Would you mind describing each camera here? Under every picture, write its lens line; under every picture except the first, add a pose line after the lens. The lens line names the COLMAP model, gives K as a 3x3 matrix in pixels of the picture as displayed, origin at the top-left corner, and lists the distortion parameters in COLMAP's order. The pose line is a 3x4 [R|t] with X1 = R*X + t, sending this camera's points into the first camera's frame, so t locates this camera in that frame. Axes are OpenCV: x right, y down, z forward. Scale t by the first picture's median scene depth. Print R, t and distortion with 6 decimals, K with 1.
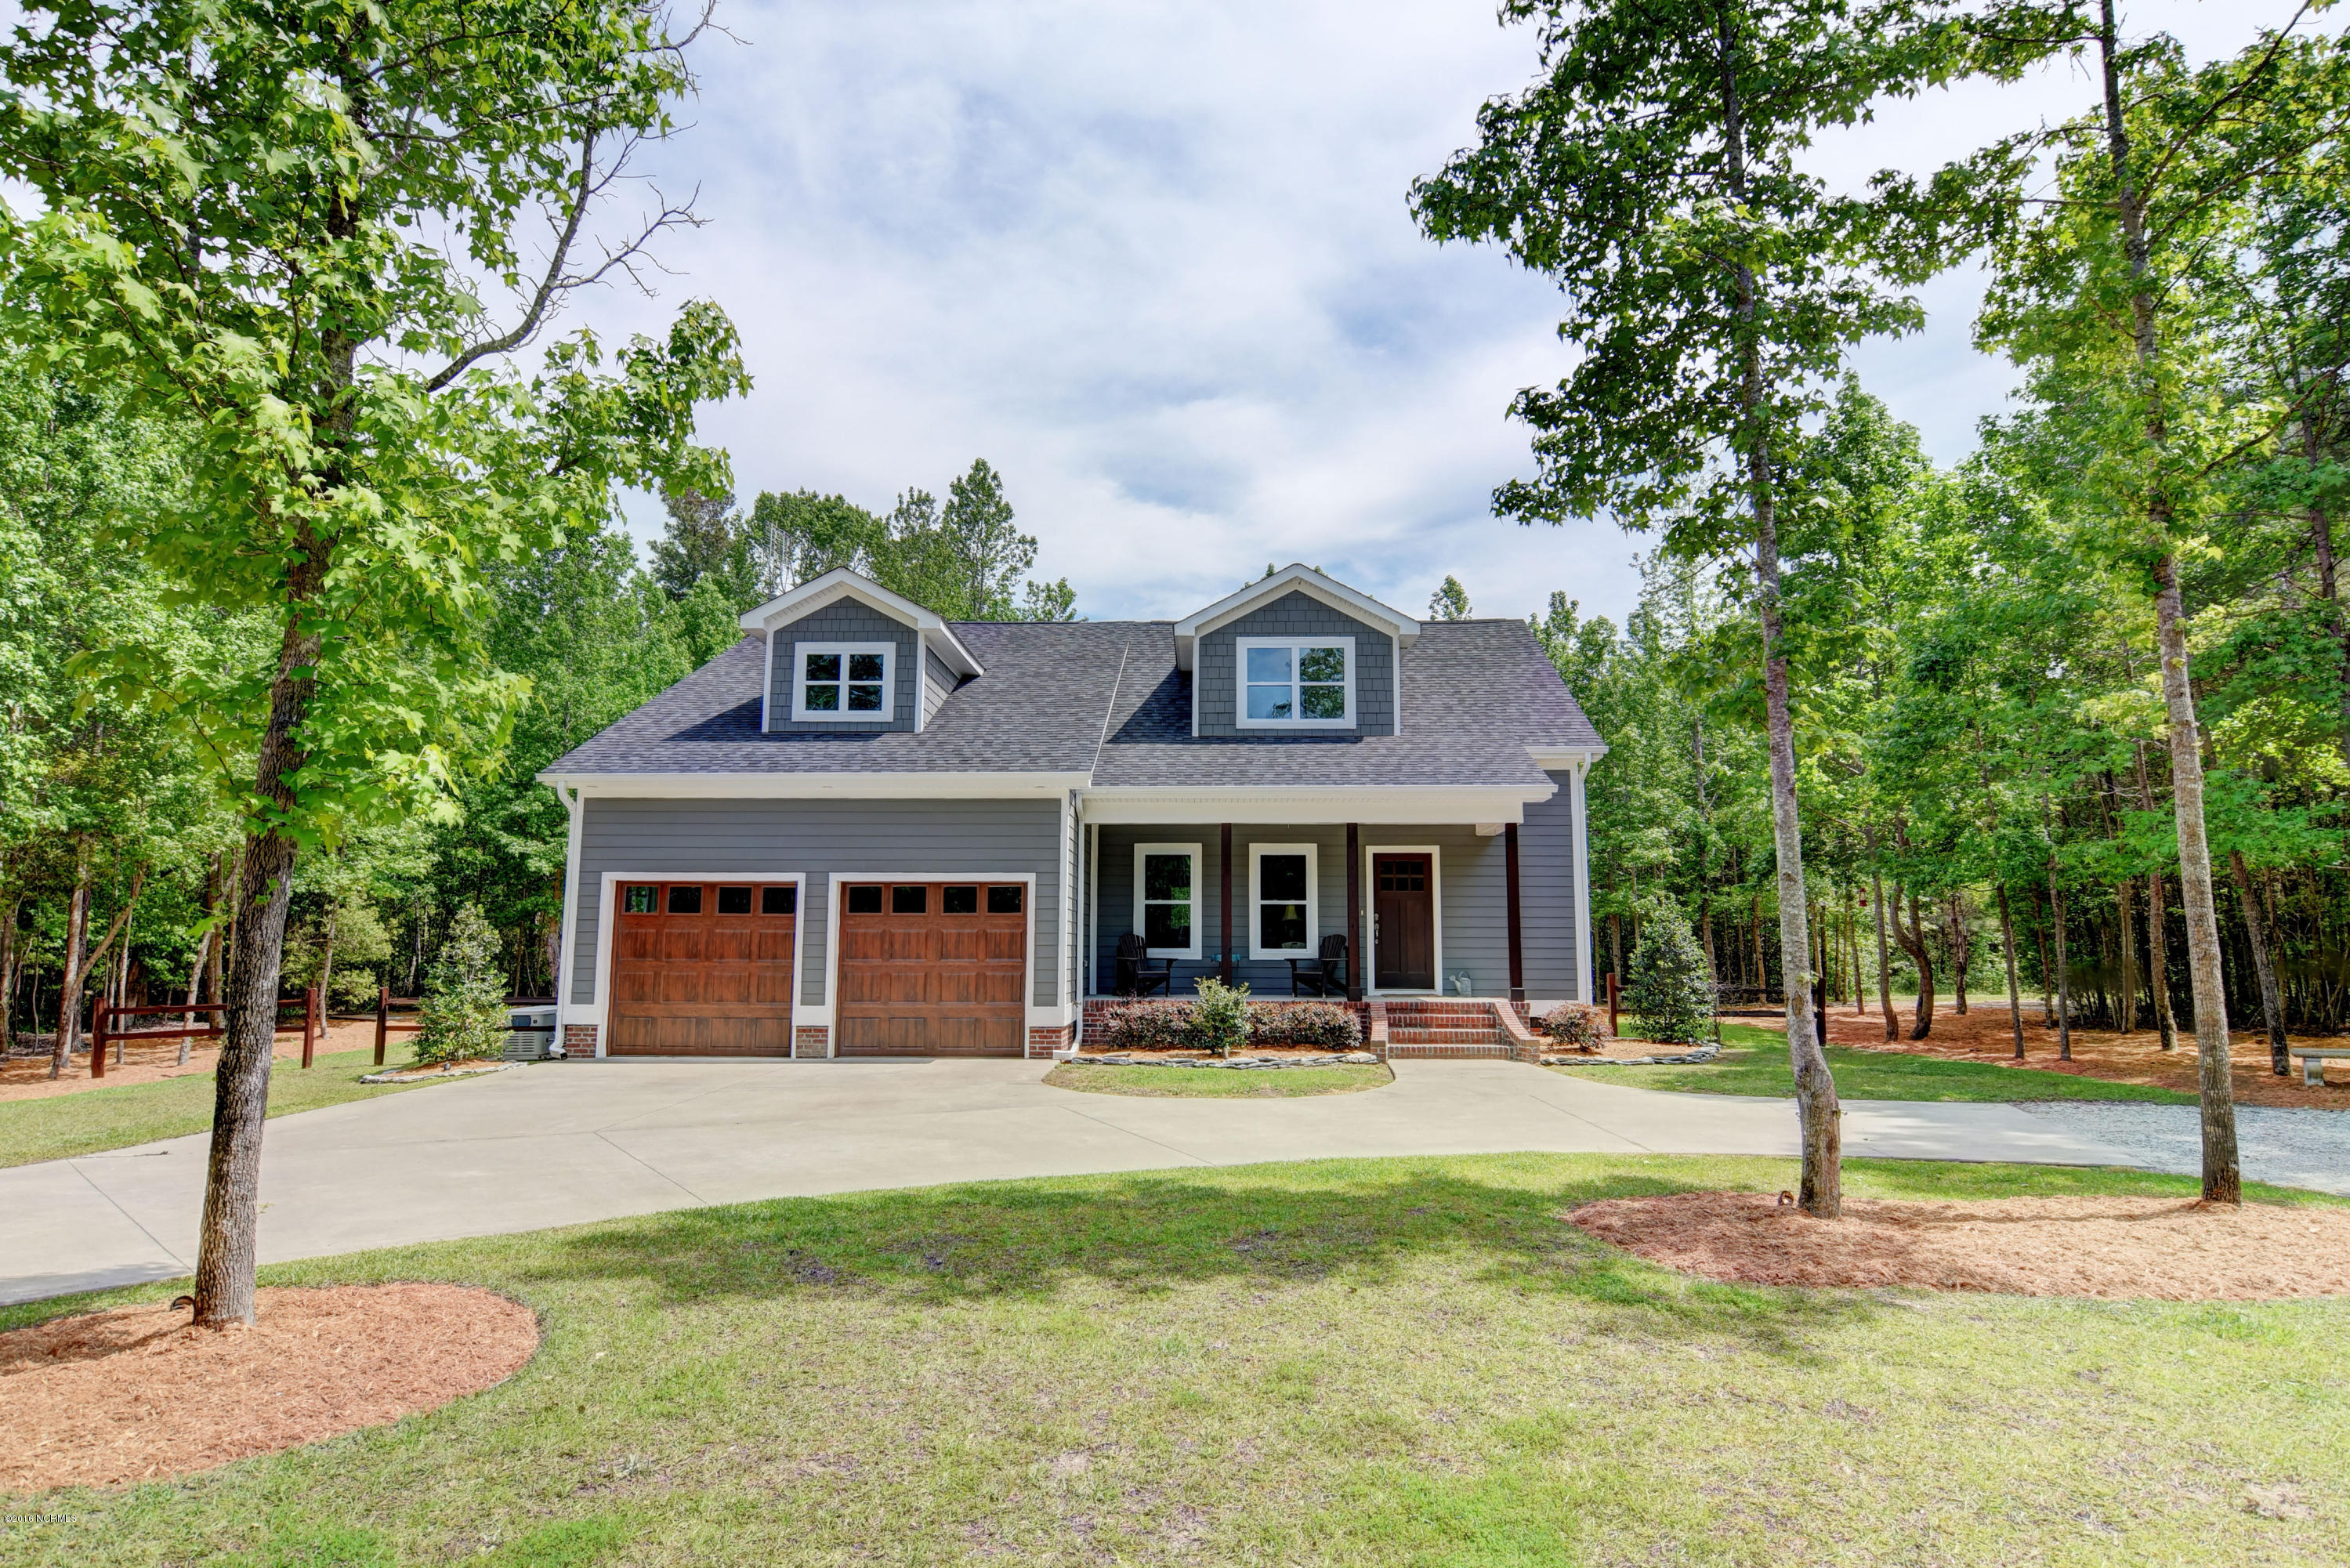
lens RADIAL K [[1264.2, 0, 1175.0], [0, 1264.2, 784.0], [0, 0, 1]] dist [0.014309, -0.037361]
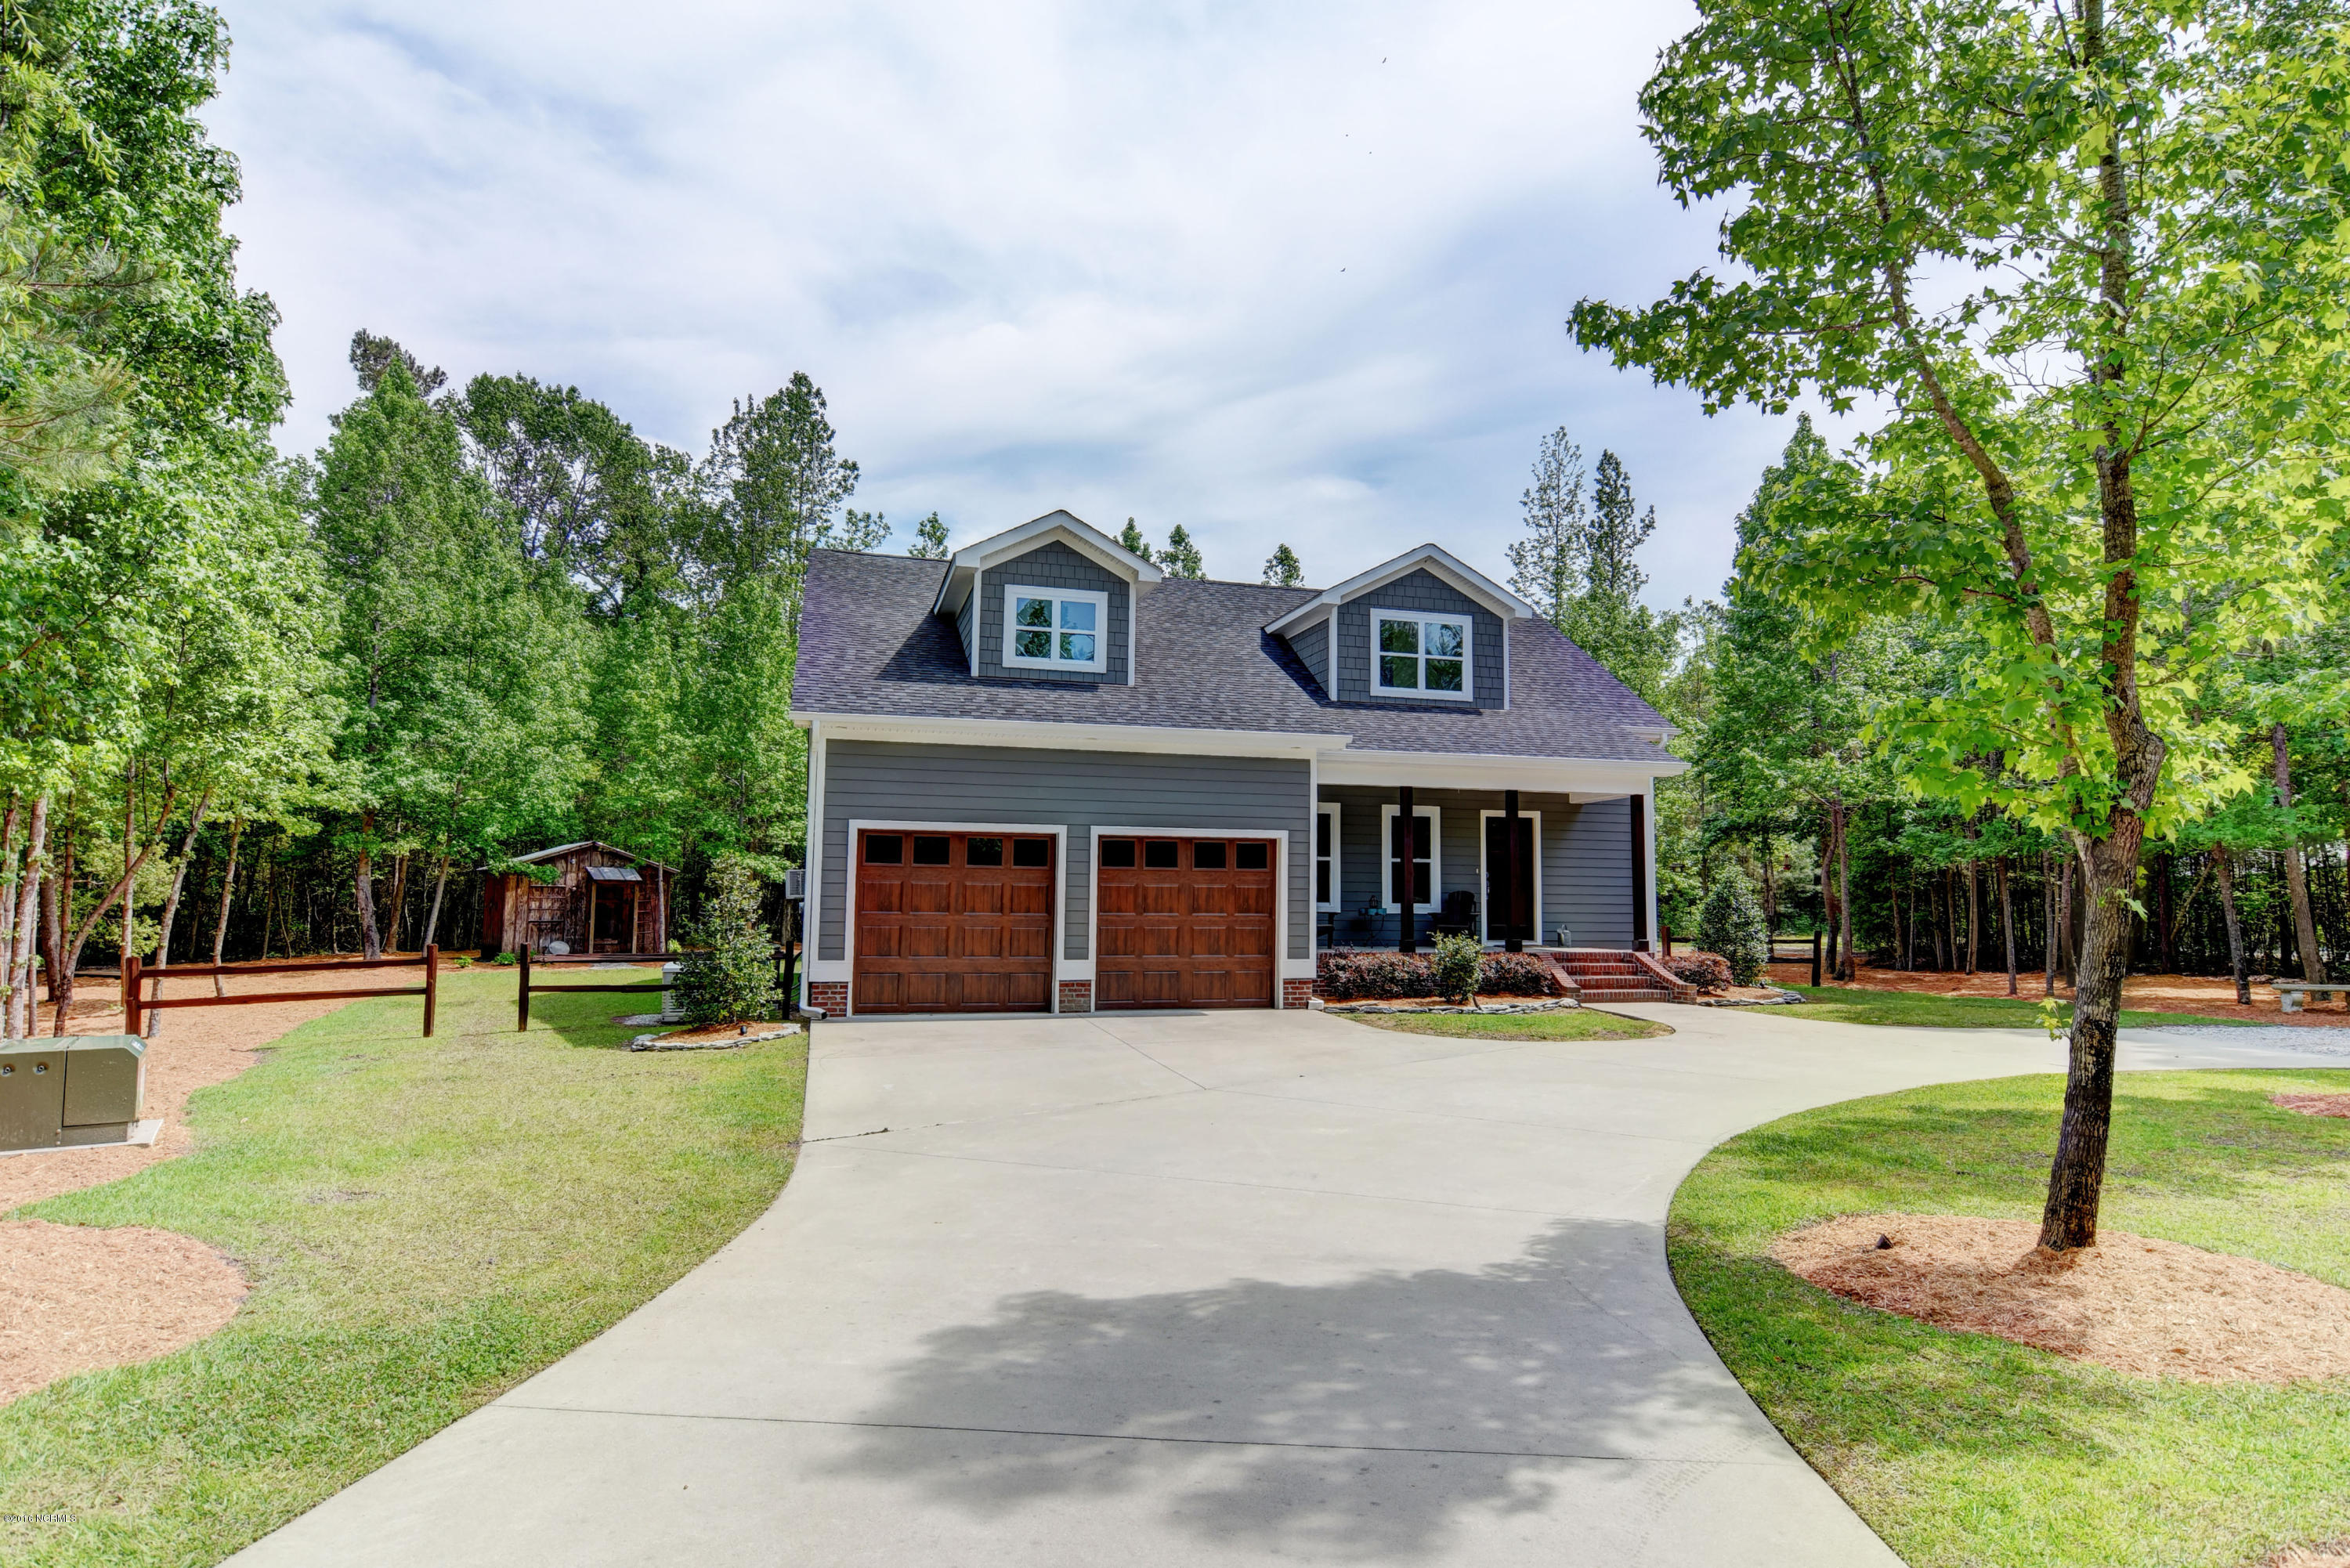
lens RADIAL K [[1291.4, 0, 1175.0], [0, 1291.4, 784.0], [0, 0, 1]] dist [-0.000207, -0.016372]
pose [[0.956842, 0.032556, 0.288779, -0.458812], [-0.044021, 0.998476, 0.033294, 0.001042], [-0.287255, -0.044570, 0.956817, 0.017144]]
